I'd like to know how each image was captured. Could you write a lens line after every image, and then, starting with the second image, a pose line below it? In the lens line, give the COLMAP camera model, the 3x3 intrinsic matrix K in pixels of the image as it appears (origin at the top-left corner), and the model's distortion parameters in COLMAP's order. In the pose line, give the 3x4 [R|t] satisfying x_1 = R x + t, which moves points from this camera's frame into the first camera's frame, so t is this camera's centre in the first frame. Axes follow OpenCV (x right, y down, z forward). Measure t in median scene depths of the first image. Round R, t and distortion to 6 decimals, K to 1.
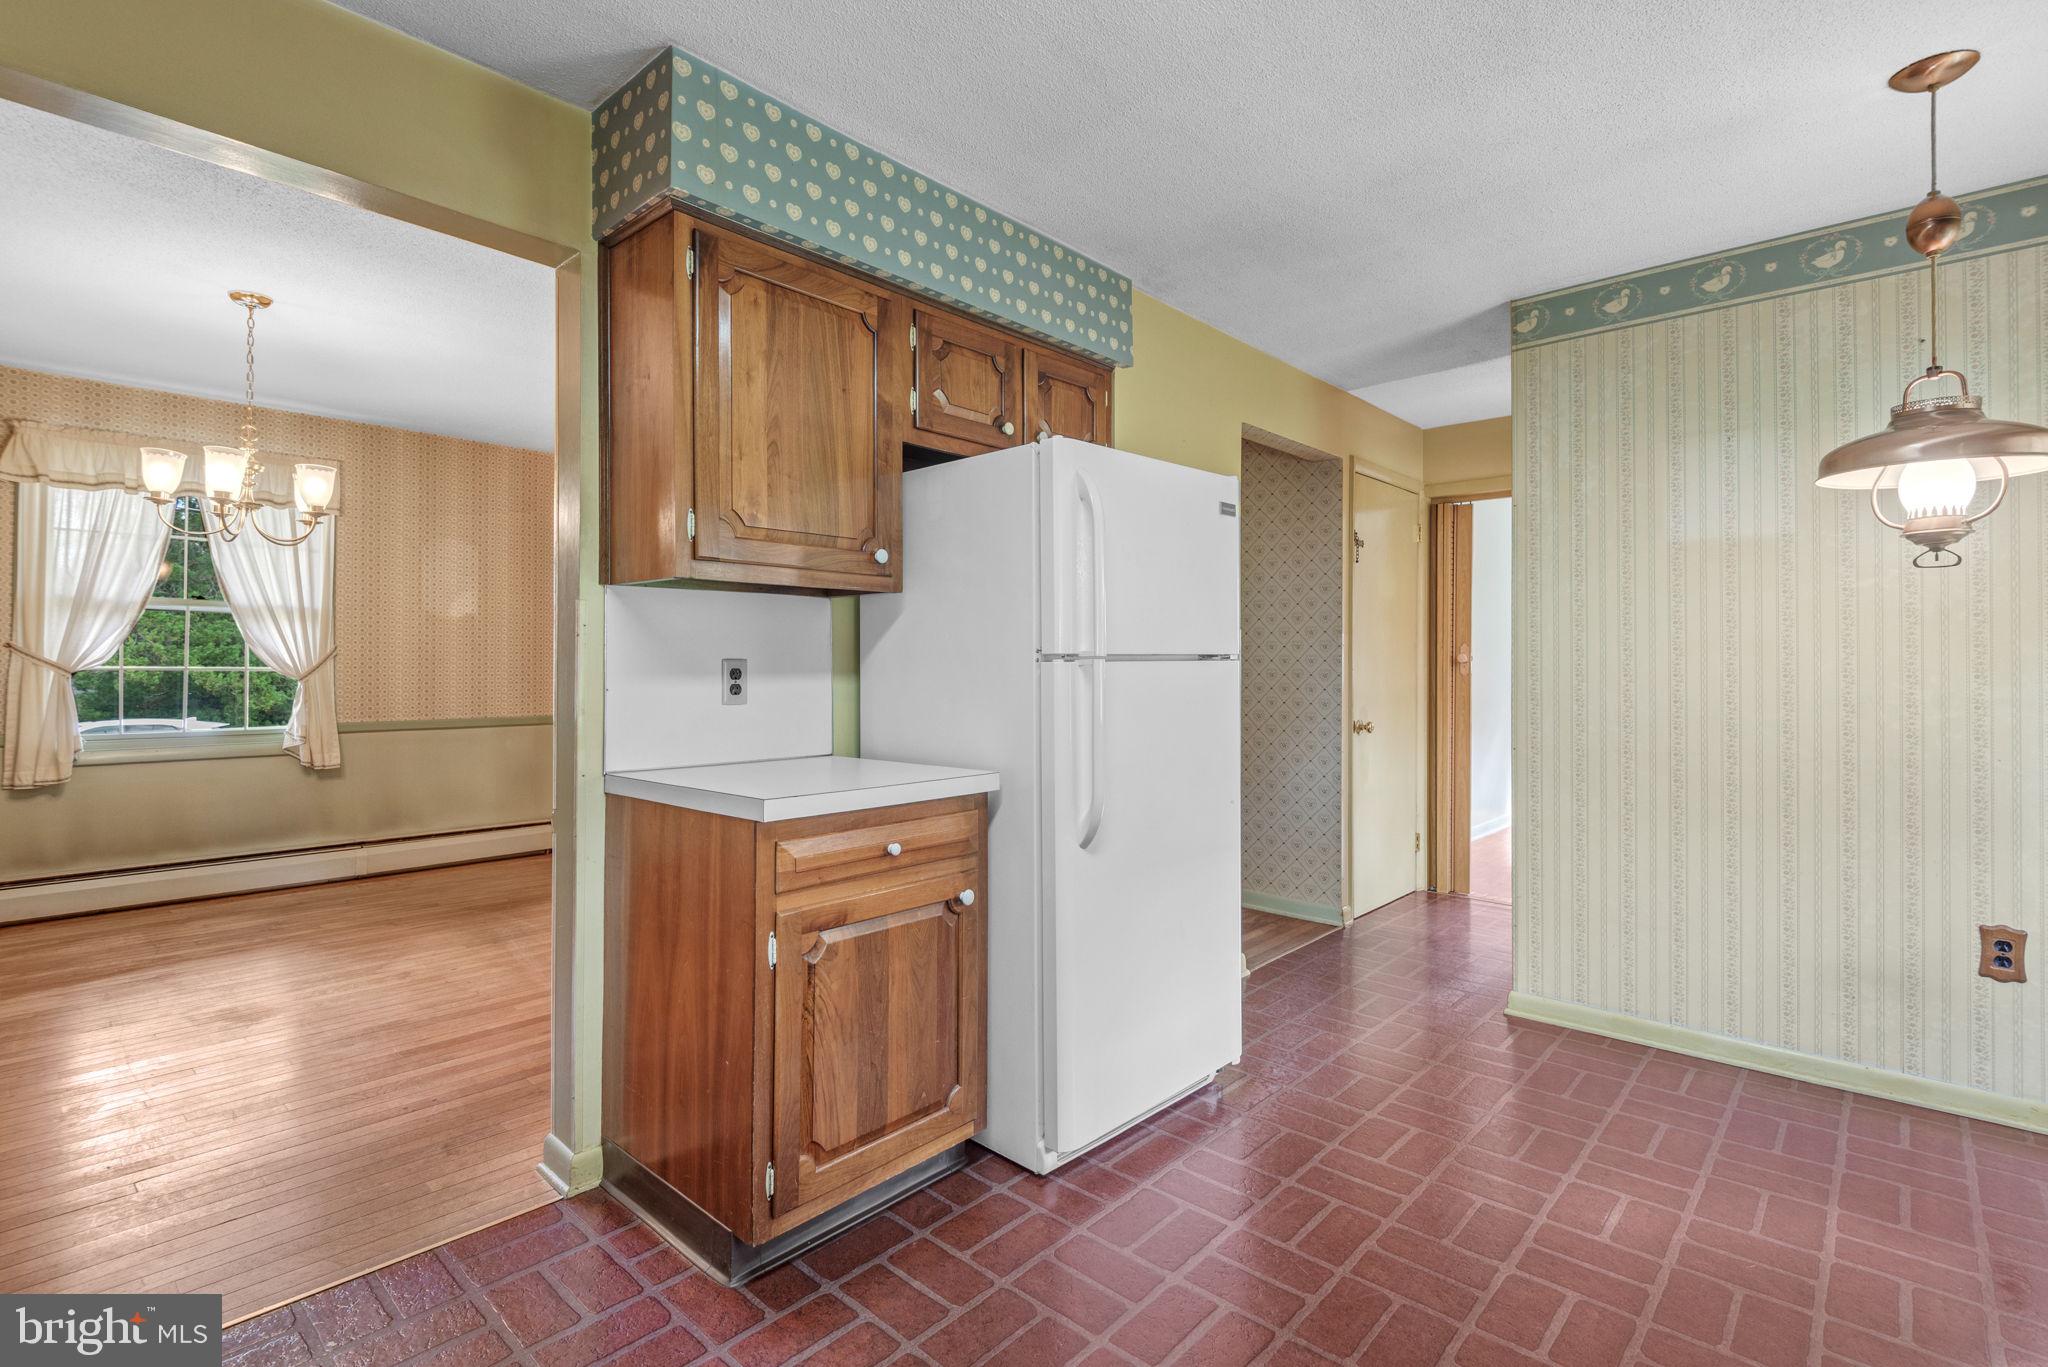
lens RADIAL K [[960.3, 0, 1024.7], [0, 960.3, 666.1], [0, 0, 1]] dist [-0.015475, -0.000313]
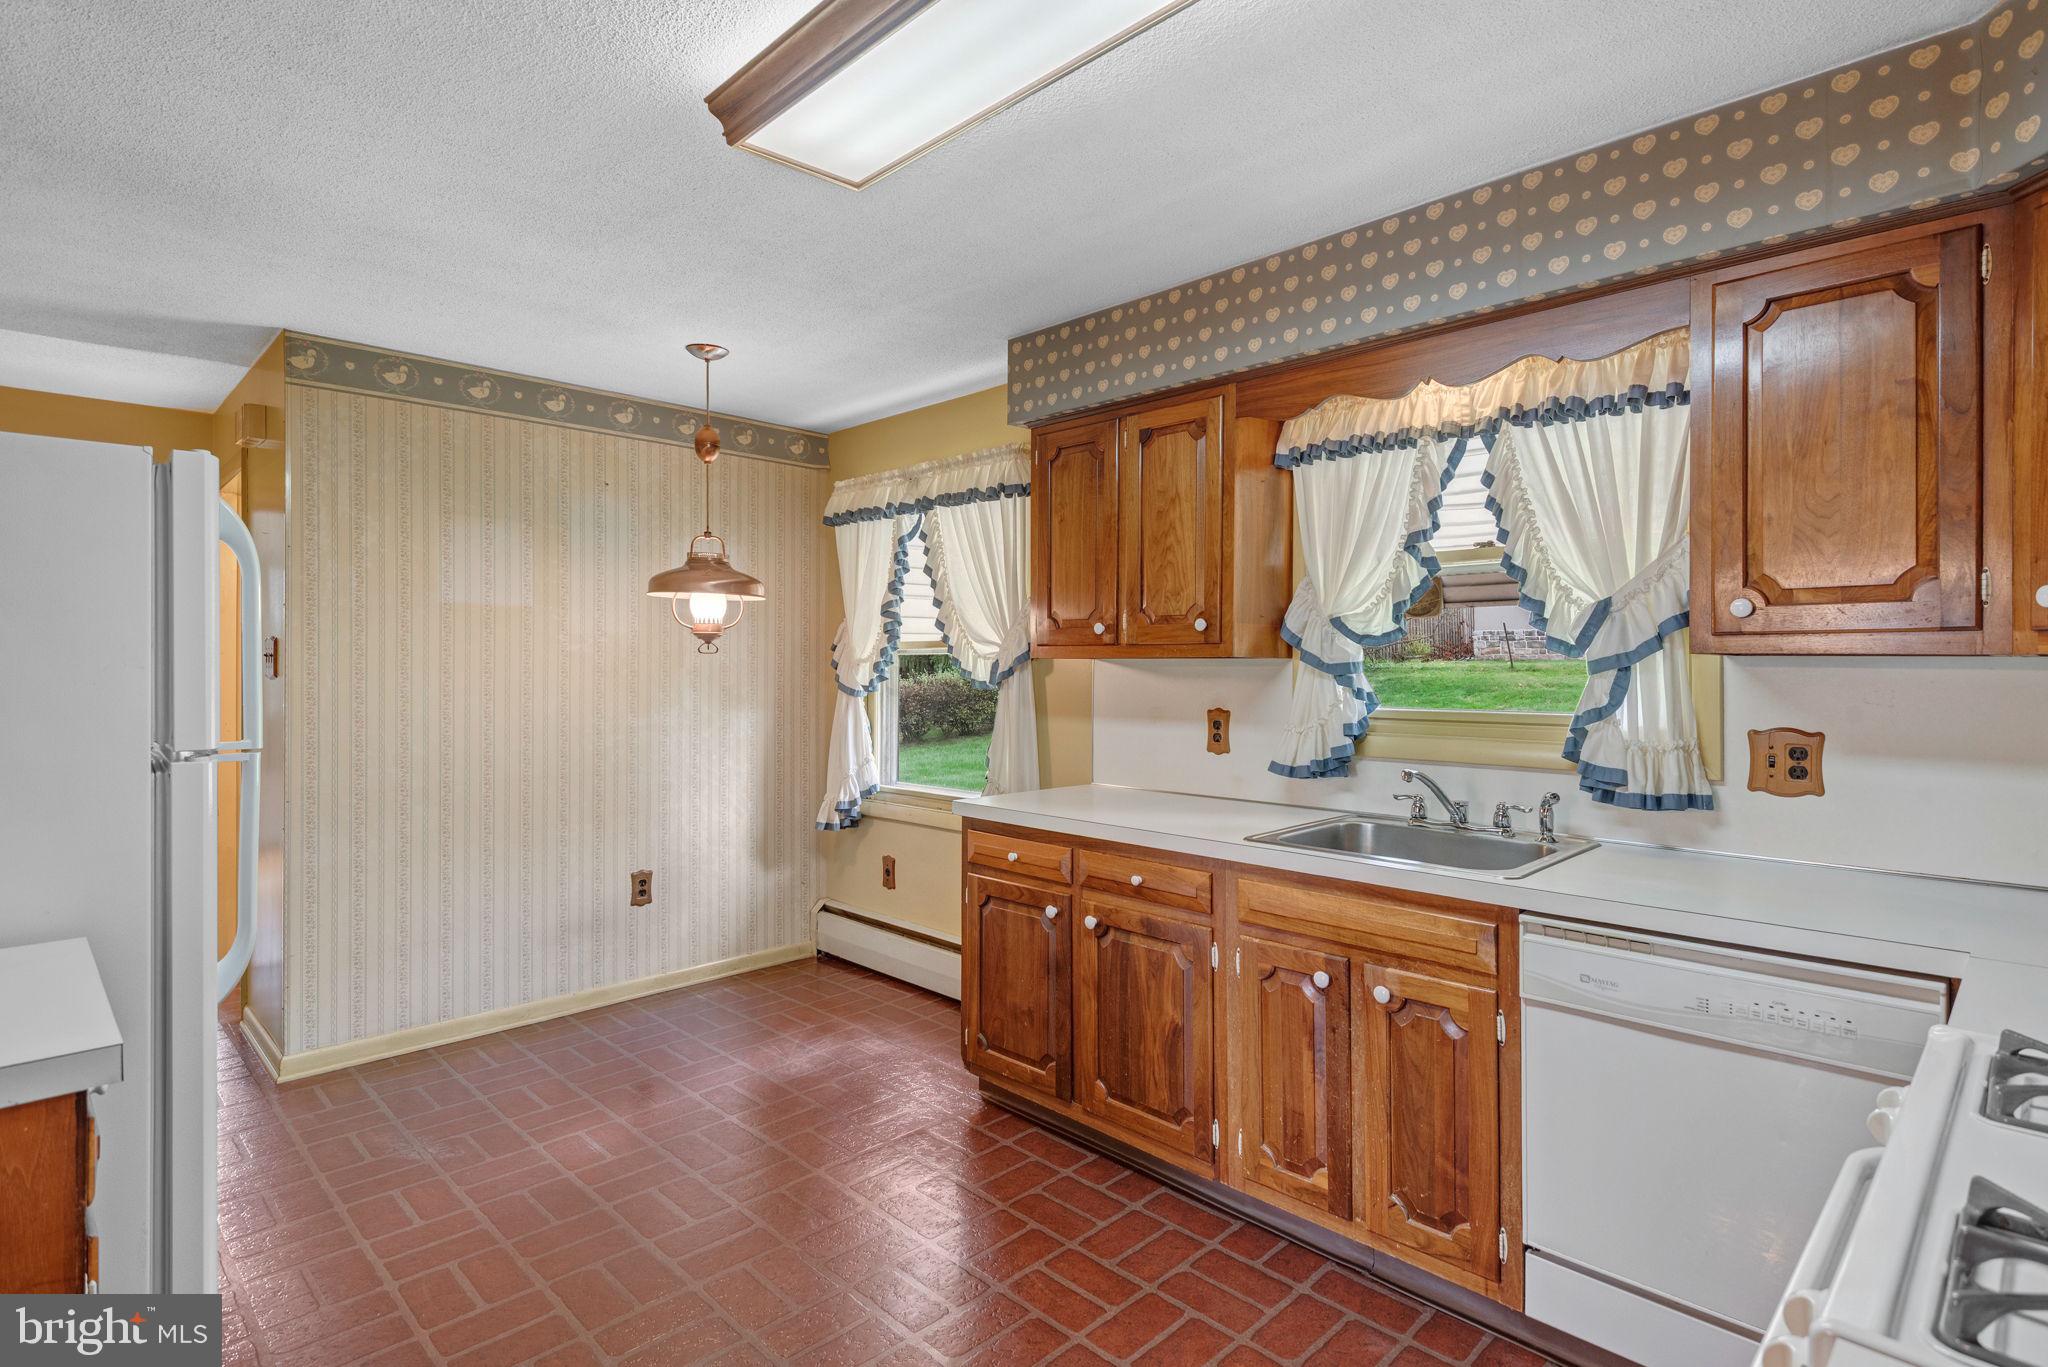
lens RADIAL K [[1006.9, 0, 1032.2], [0, 1006.9, 670.5], [0, 0, 1]] dist [0.032124, -0.022364]
pose [[0.042919, -0.006385, 0.999058, -0.488882], [-0.004905, 0.999966, 0.006602, -0.056616], [-0.999067, -0.005184, 0.042886, 0.223491]]
